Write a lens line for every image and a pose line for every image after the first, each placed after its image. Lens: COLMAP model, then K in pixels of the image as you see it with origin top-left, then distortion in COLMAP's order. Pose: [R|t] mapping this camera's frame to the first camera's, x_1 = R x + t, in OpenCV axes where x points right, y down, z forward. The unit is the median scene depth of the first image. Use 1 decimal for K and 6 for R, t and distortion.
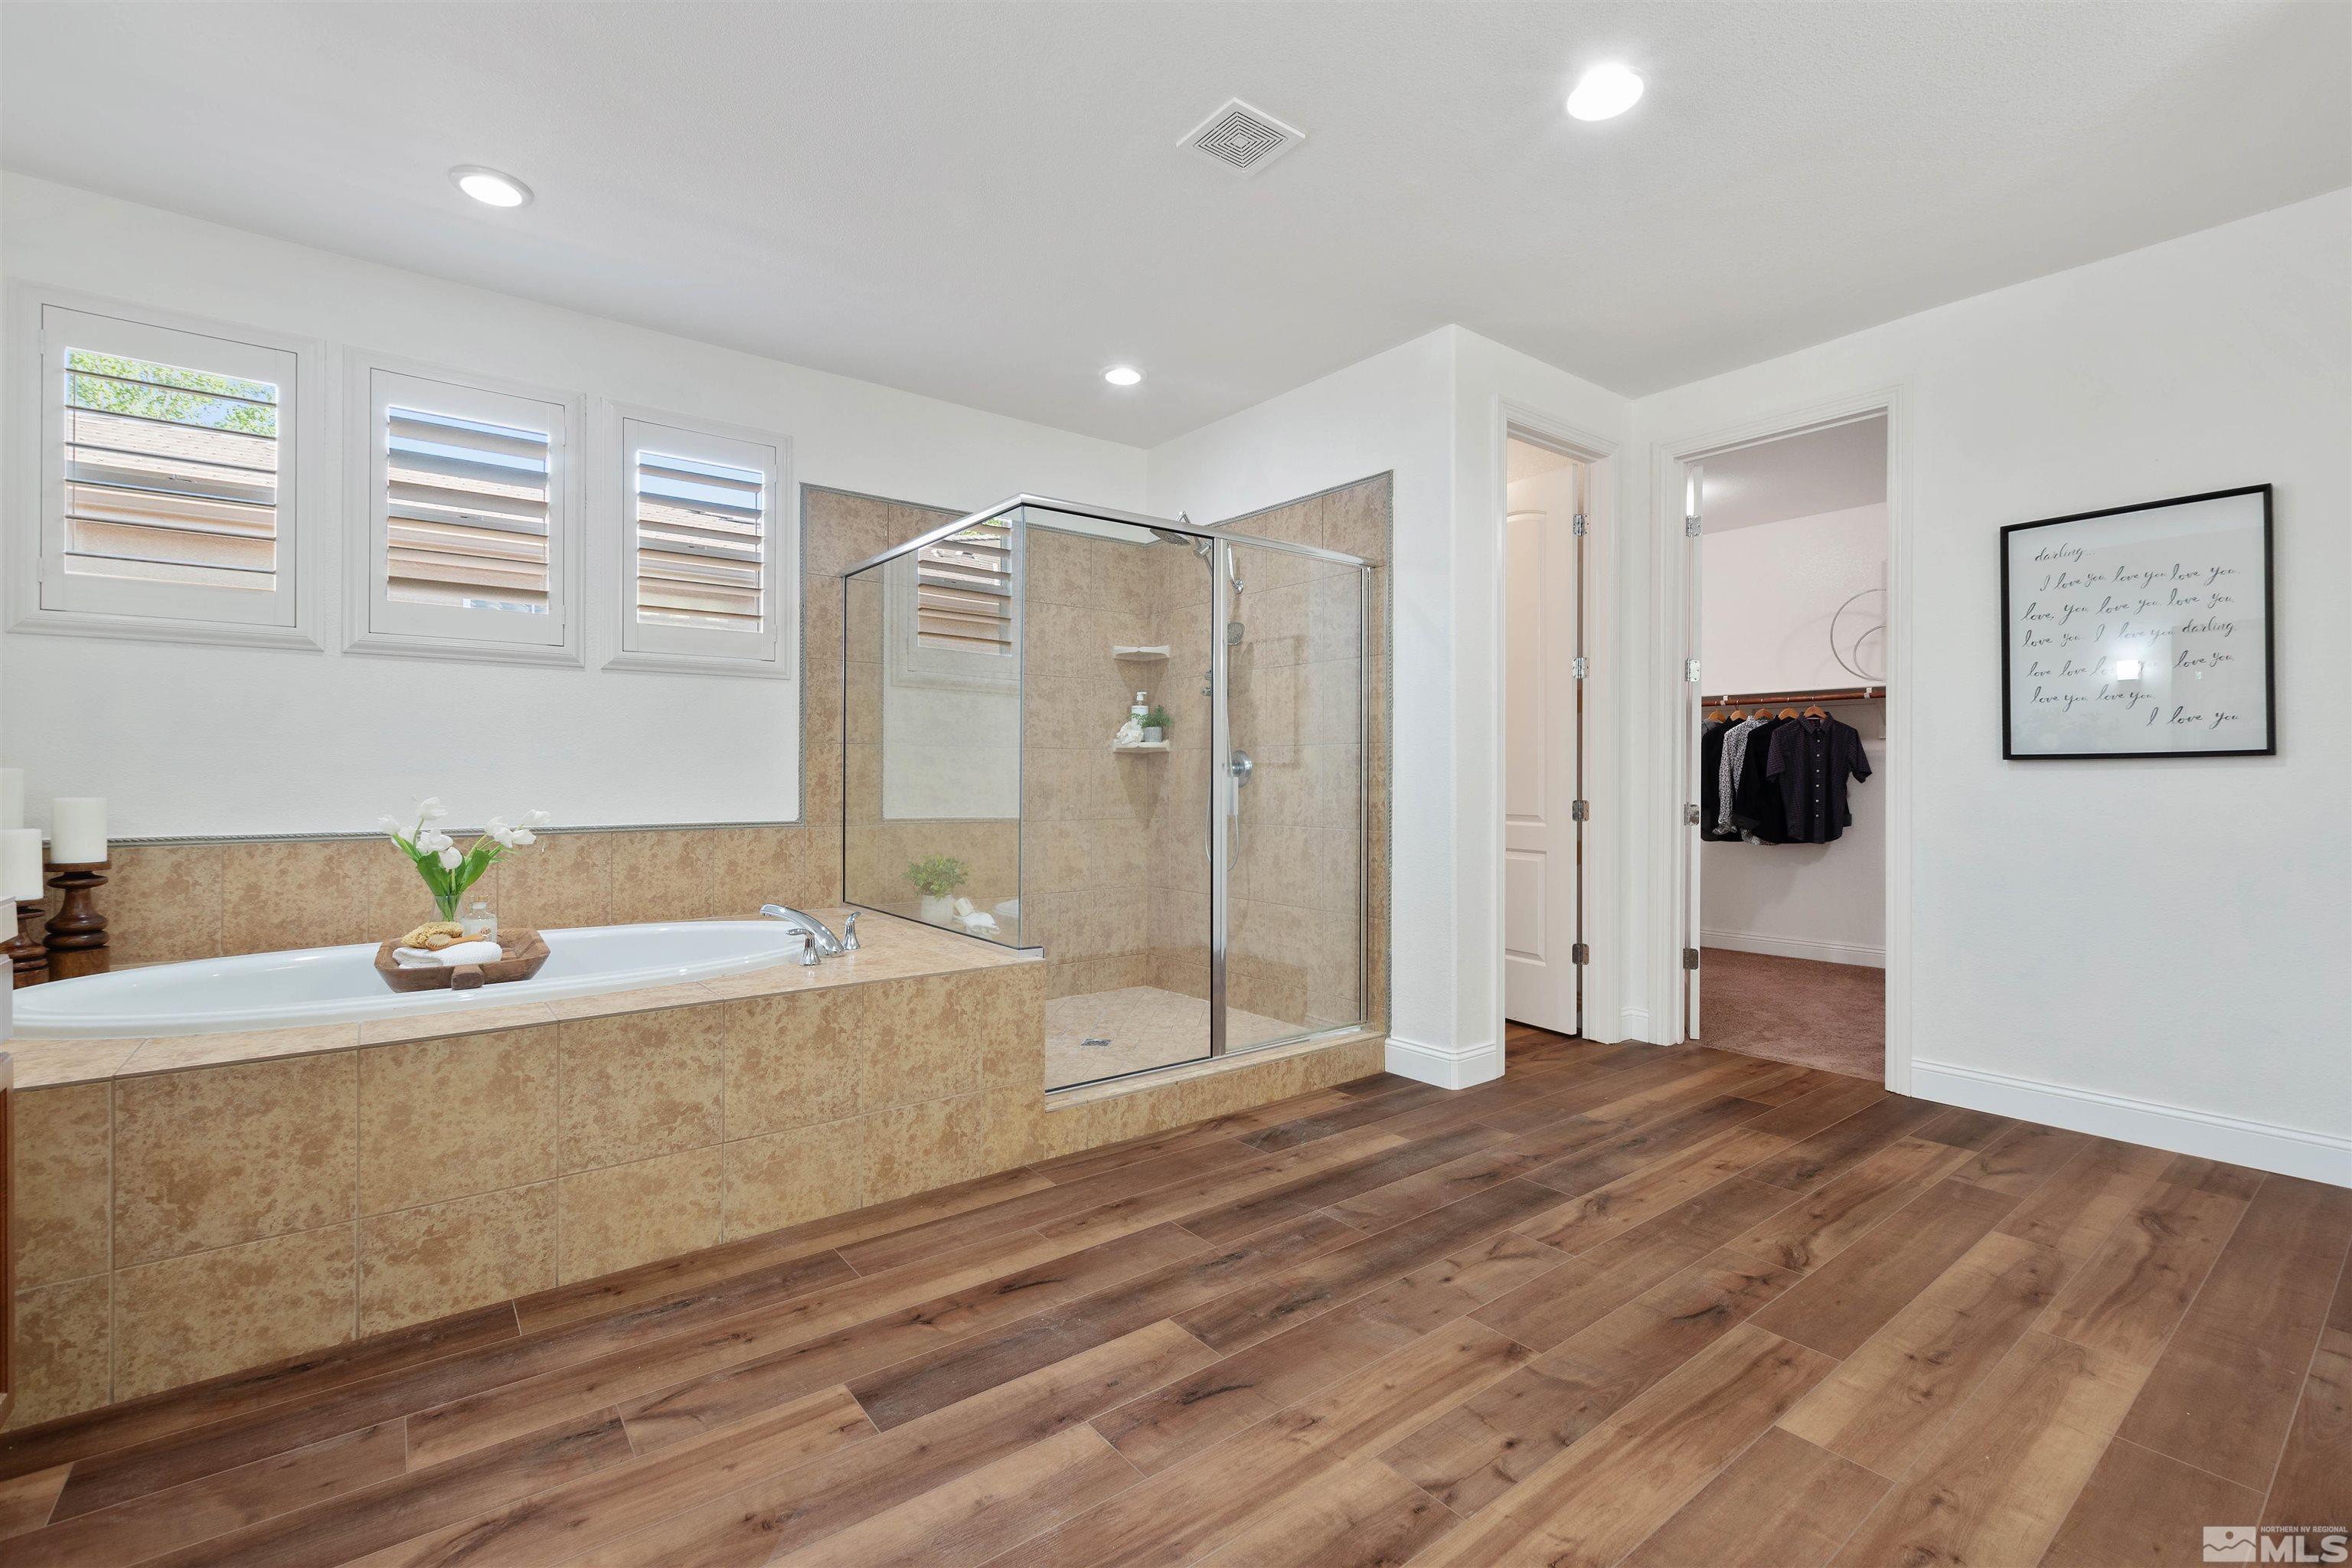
lens RADIAL K [[1022.0, 0, 1177.5], [0, 1022.0, 767.0], [0, 0, 1]] dist [0.021793, -0.007438]
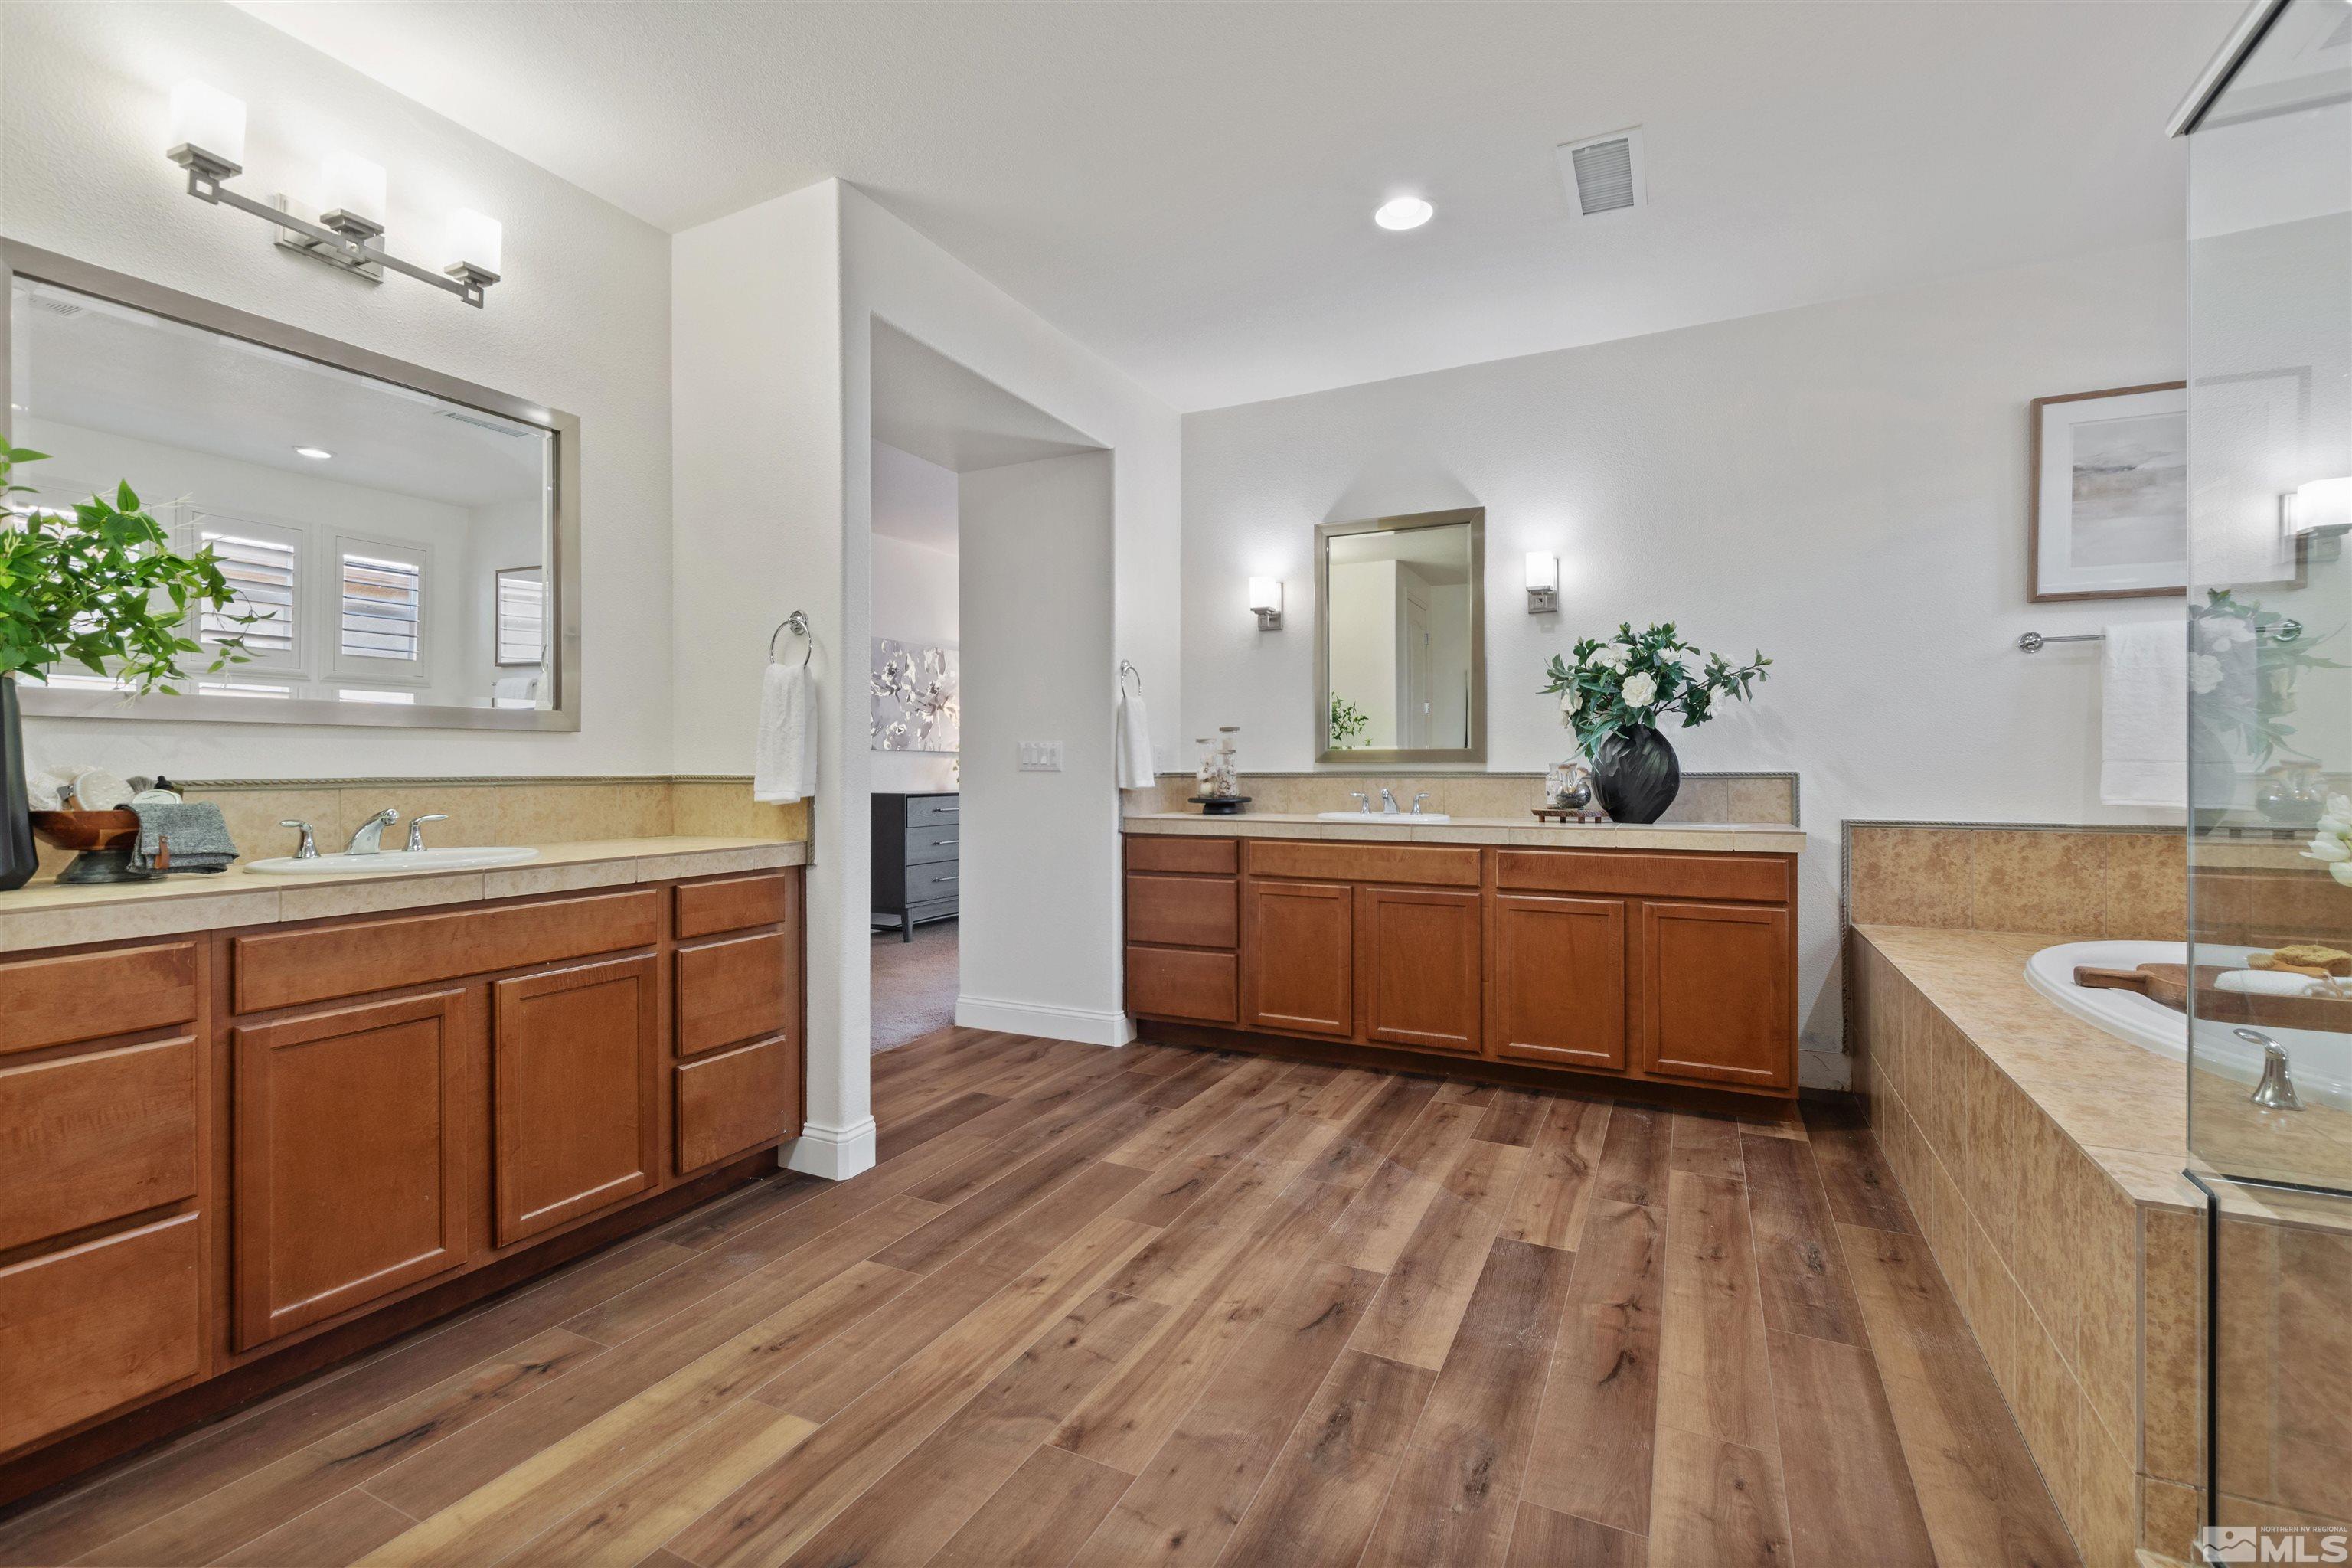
lens RADIAL K [[1022.0, 0, 1177.5], [0, 1022.0, 767.0], [0, 0, 1]] dist [0.021793, -0.007438]
pose [[-0.900266, -0.003435, -0.435327, 0.606789], [0.001892, 0.999929, -0.011801, 0.018753], [0.435337, -0.011447, -0.900195, 1.764326]]
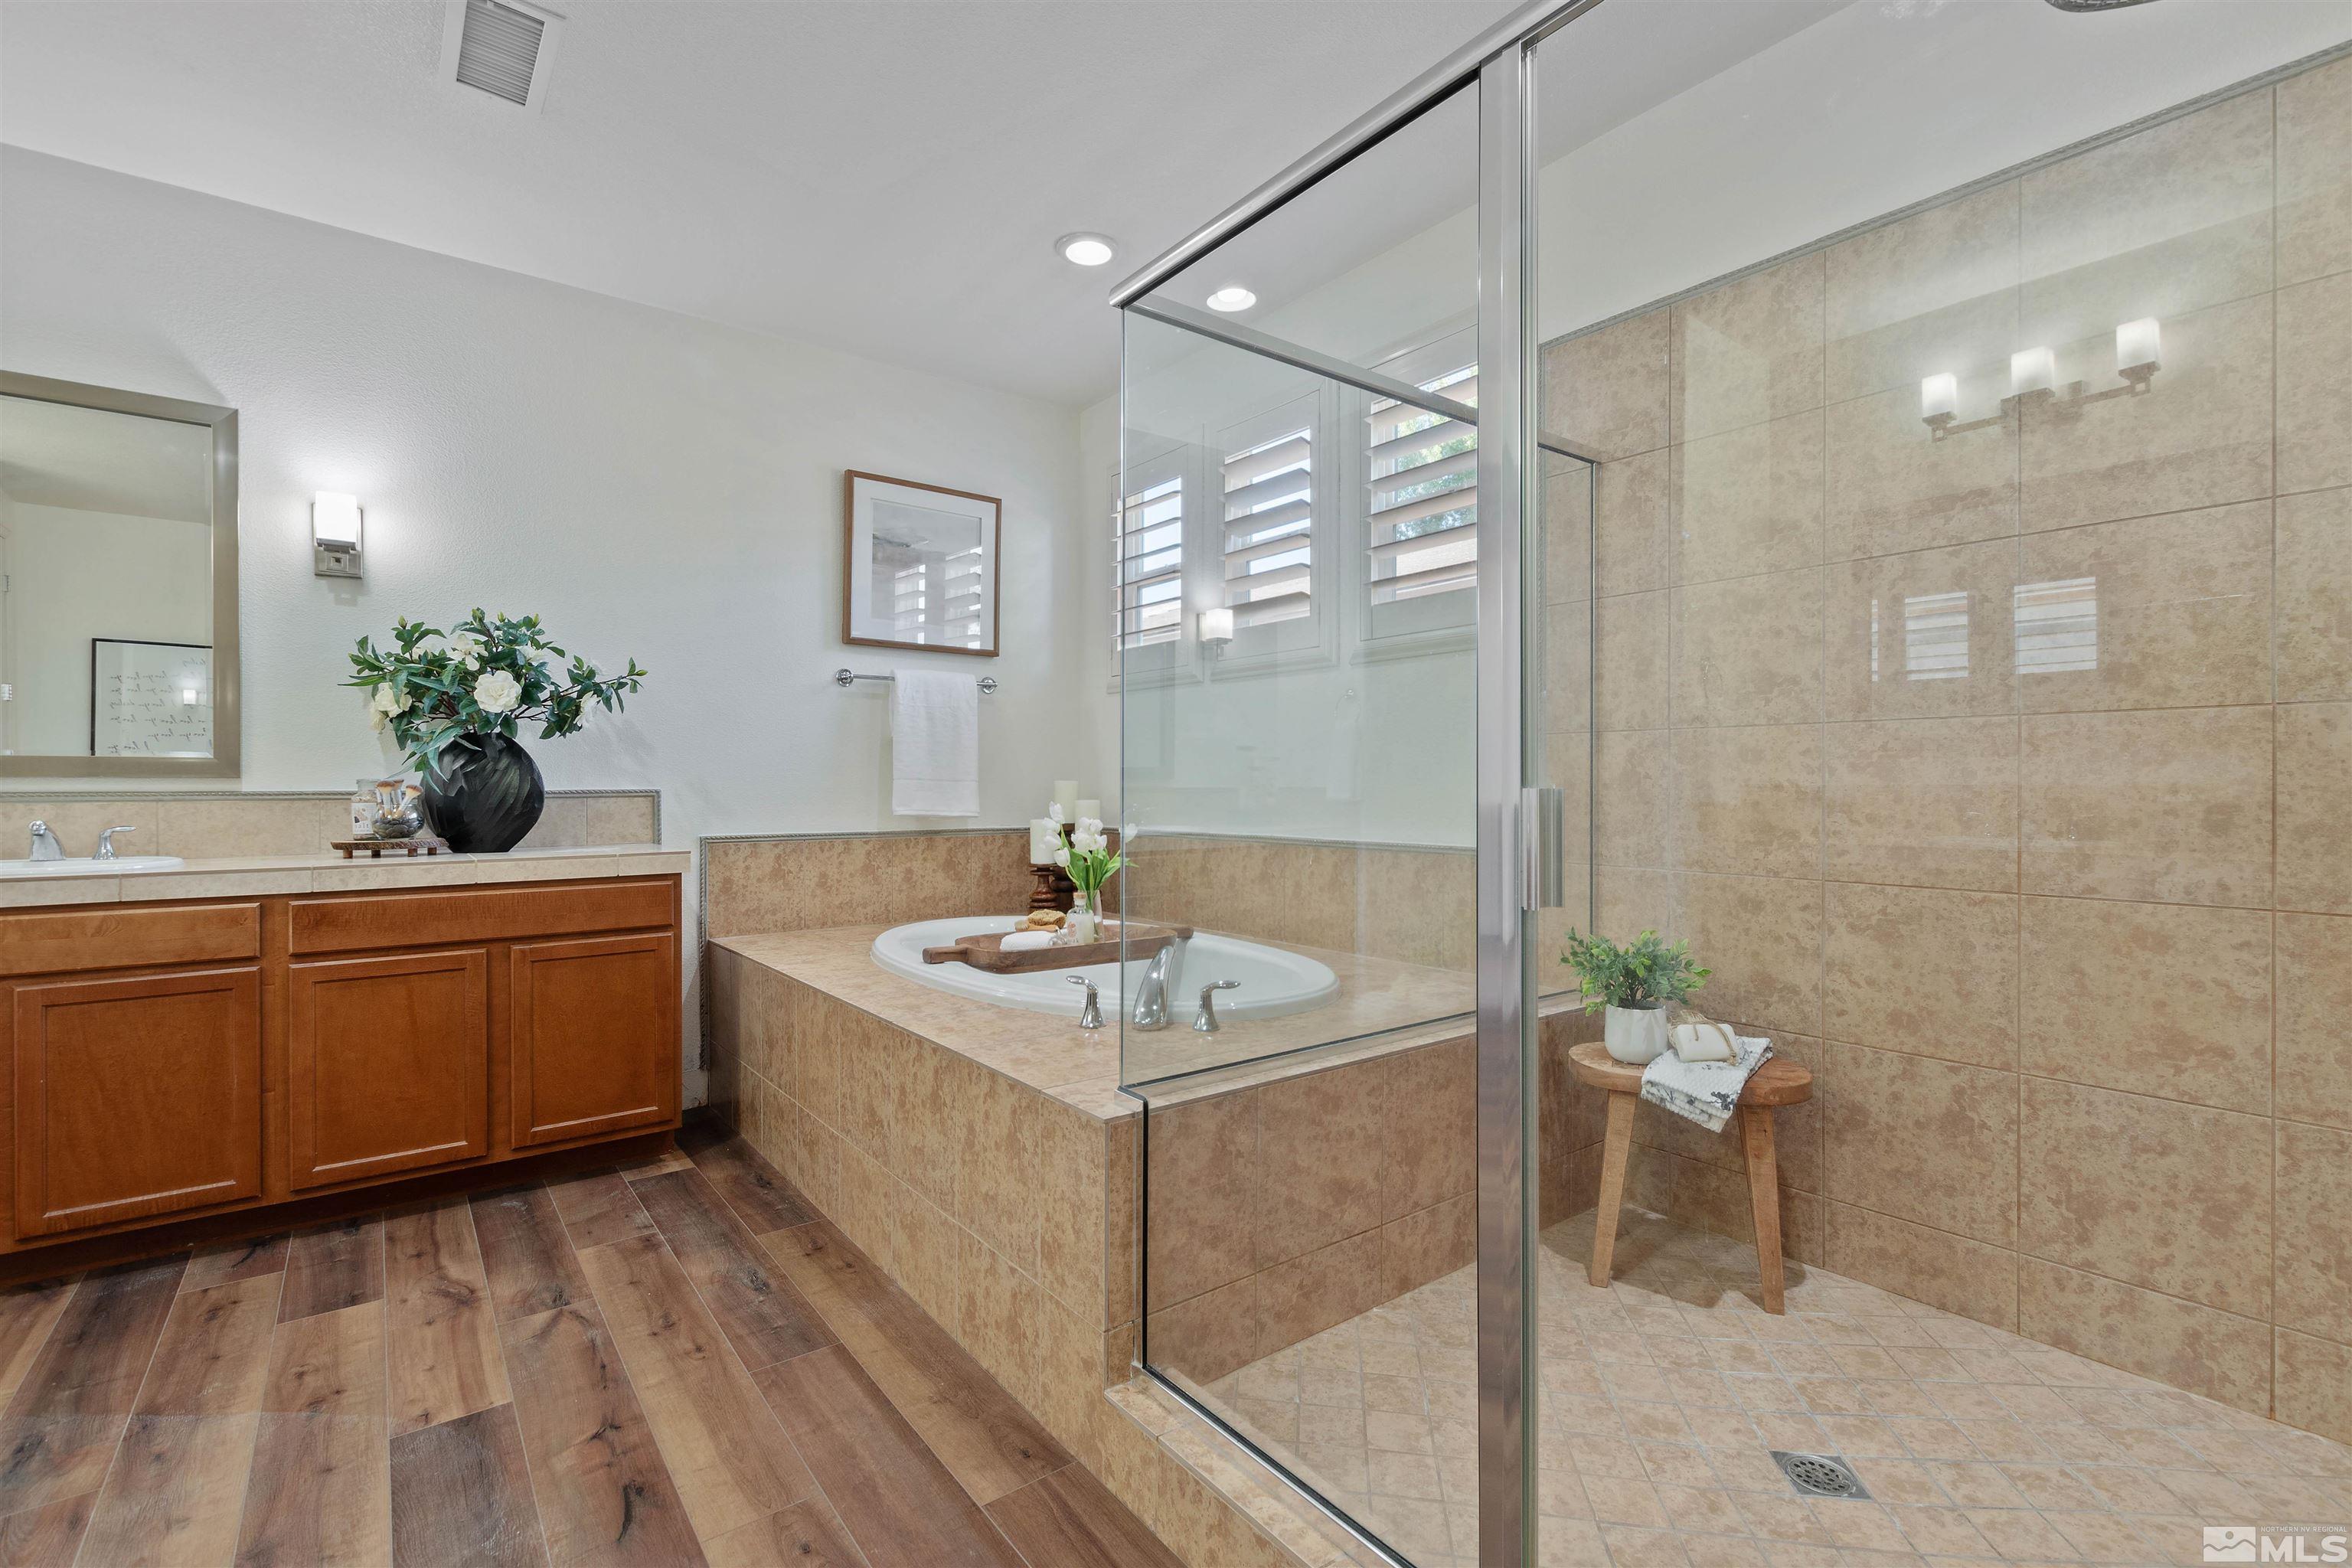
lens RADIAL K [[1061.5, 0, 1183.3], [0, 1061.5, 785.3], [0, 0, 1]] dist [0.012694, -0.004719]
pose [[-0.004911, -0.002282, -0.999985, 0.640250], [0.011748, 0.999928, -0.002339, 0.016071], [0.999919, -0.011759, -0.004884, 1.517748]]
